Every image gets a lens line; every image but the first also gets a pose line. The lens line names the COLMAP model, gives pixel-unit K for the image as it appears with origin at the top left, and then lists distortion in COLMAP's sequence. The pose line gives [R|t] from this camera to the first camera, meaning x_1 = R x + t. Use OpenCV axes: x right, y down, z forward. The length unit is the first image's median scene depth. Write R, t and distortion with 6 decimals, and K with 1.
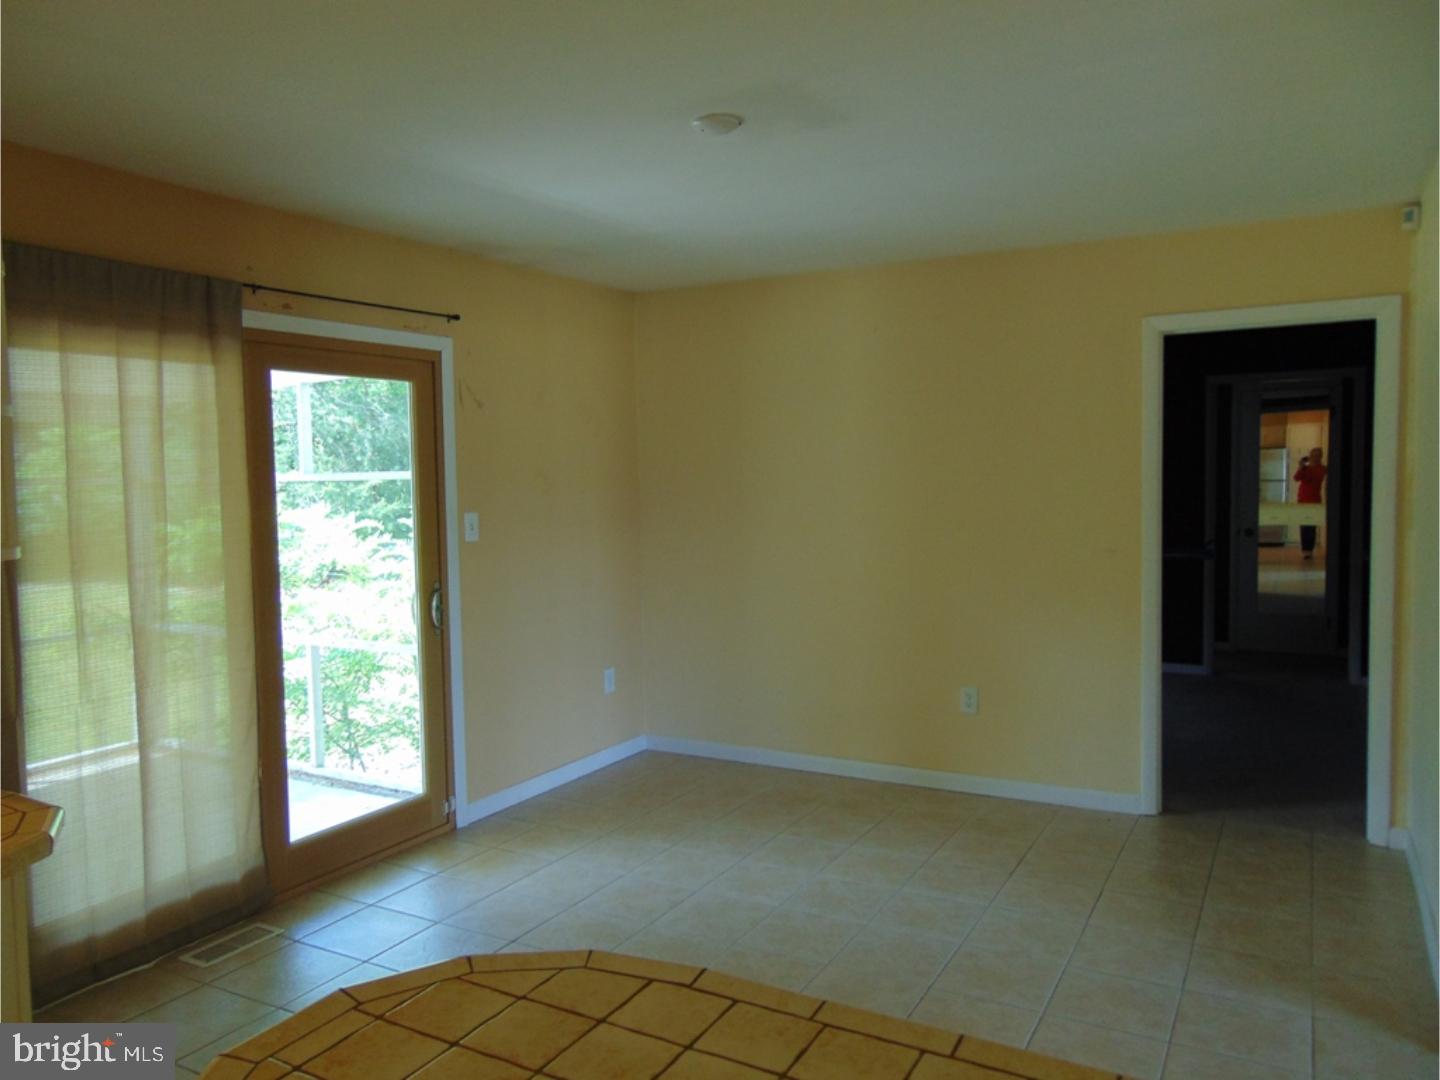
lens RADIAL K [[1039.7, 0, 720.0], [0, 1039.7, 540.0], [0, 0, 1]] dist [-0.049992, -0.002154]
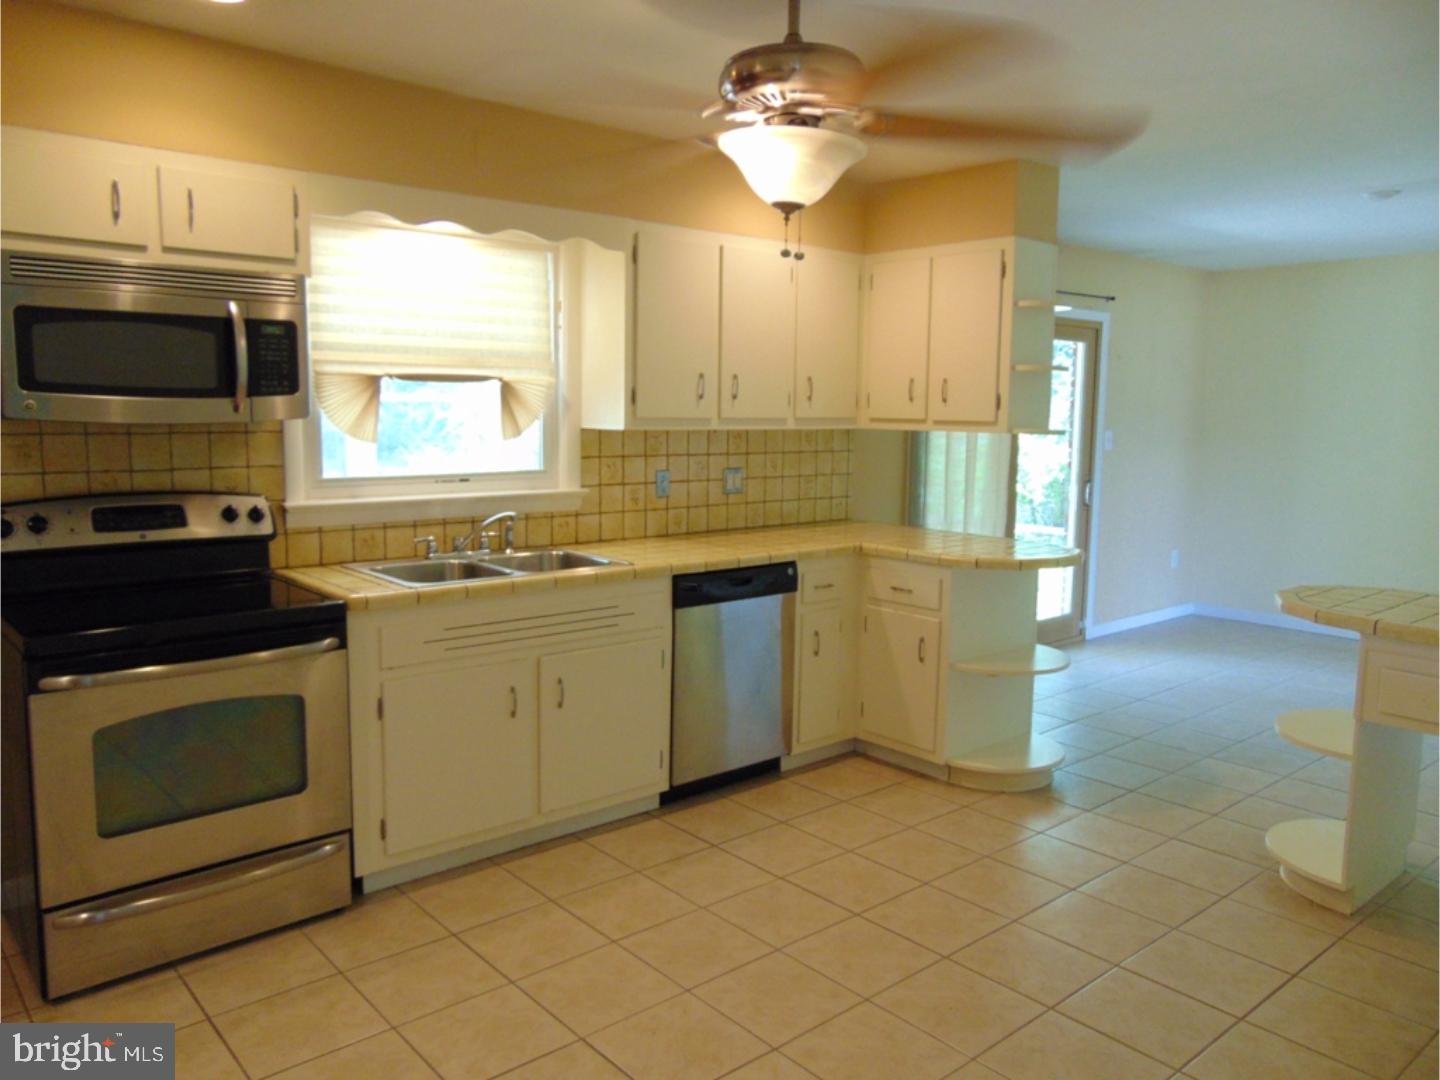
lens RADIAL K [[1071.8, 0, 720.0], [0, 1071.8, 540.0], [0, 0, 1]] dist [-0.027912, 0.060834]
pose [[0.944105, 0.070882, -0.321935, -0.269084], [-0.052626, 0.996492, 0.065074, 0.060881], [0.325418, -0.044494, 0.944523, -0.653430]]
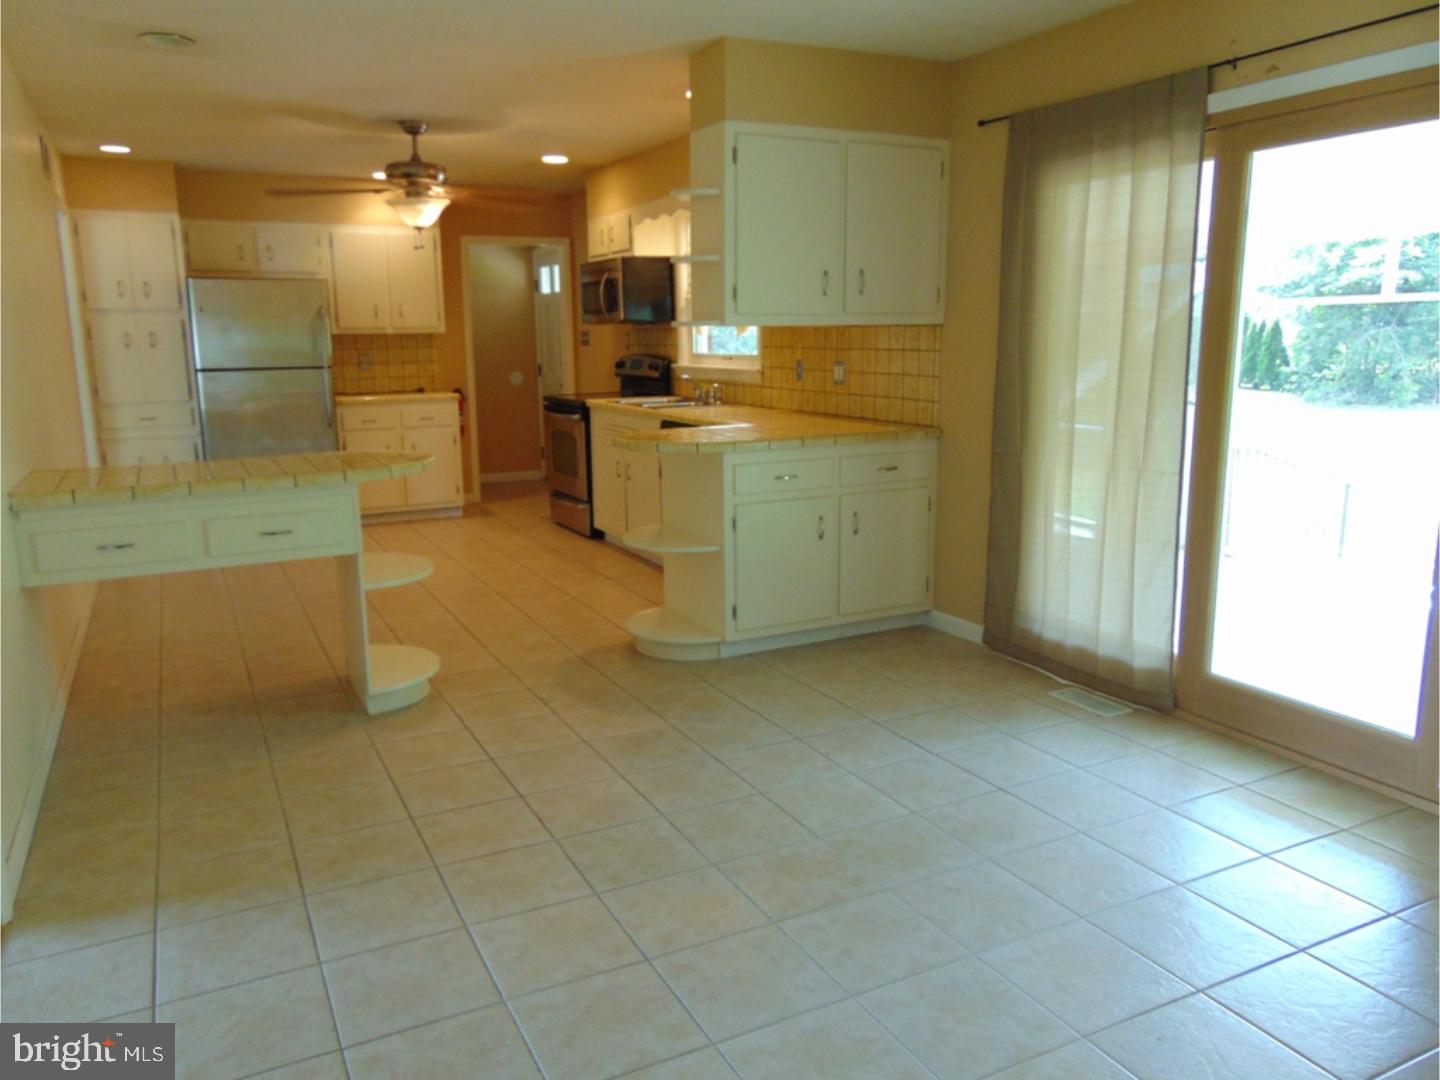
lens RADIAL K [[1071.8, 0, 720.0], [0, 1071.8, 540.0], [0, 0, 1]] dist [-0.027912, 0.060834]
pose [[-0.533098, 0.206767, -0.820399, 0.607582], [-0.016983, 0.966866, 0.254718, -0.067868], [0.845883, 0.149722, -0.511923, 1.096827]]
